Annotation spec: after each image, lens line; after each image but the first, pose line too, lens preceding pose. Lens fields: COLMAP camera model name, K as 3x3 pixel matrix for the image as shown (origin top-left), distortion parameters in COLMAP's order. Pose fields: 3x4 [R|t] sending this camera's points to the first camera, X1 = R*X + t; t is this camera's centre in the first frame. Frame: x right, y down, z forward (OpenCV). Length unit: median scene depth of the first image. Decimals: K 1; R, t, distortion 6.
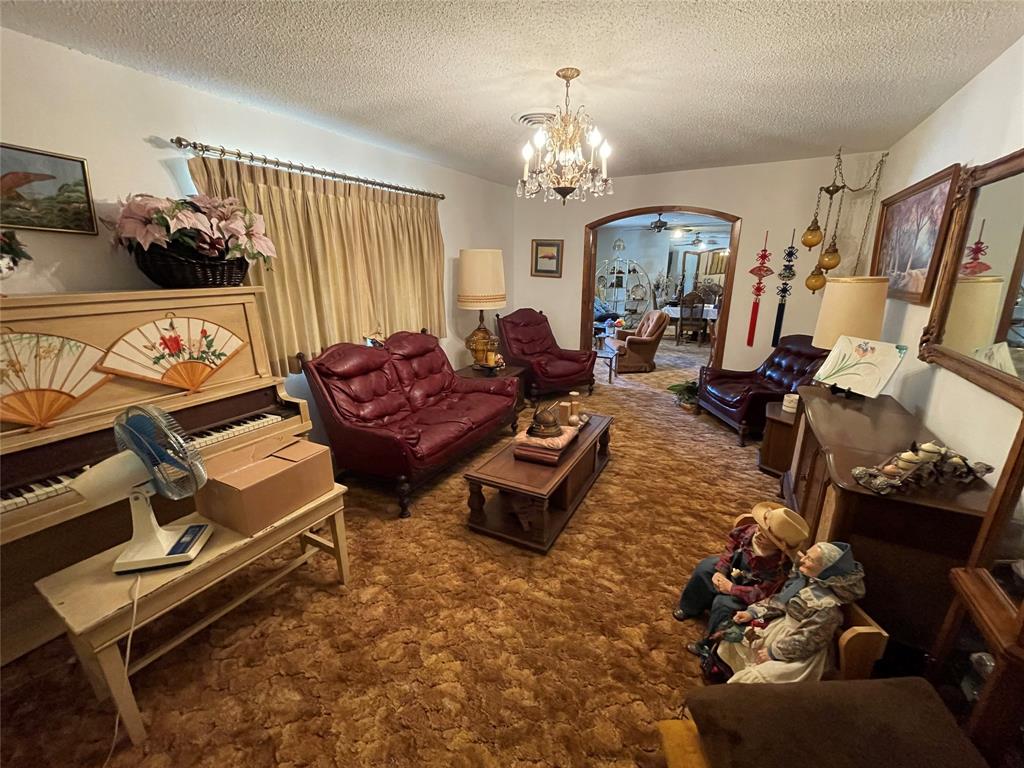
lens RADIAL K [[413.5, 0, 510.0], [0, 413.5, 383.3], [0, 0, 1]] dist [-0.002995, 0.001476]
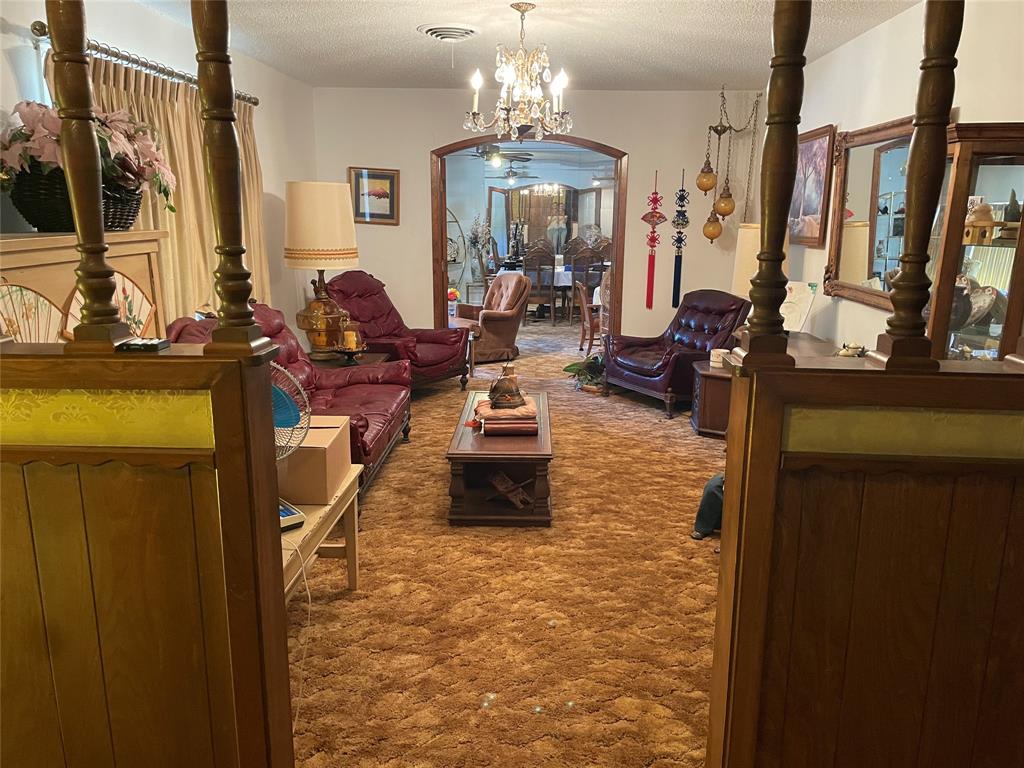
lens RADIAL K [[778.1, 0, 513.2], [0, 778.1, 385.9], [0, 0, 1]] dist [0.074319, -0.028415]
pose [[0.892184, -0.087026, 0.443209, -0.455342], [0.109902, 0.993599, -0.026135, 0.093128], [-0.438097, 0.072027, 0.896037, -0.327074]]
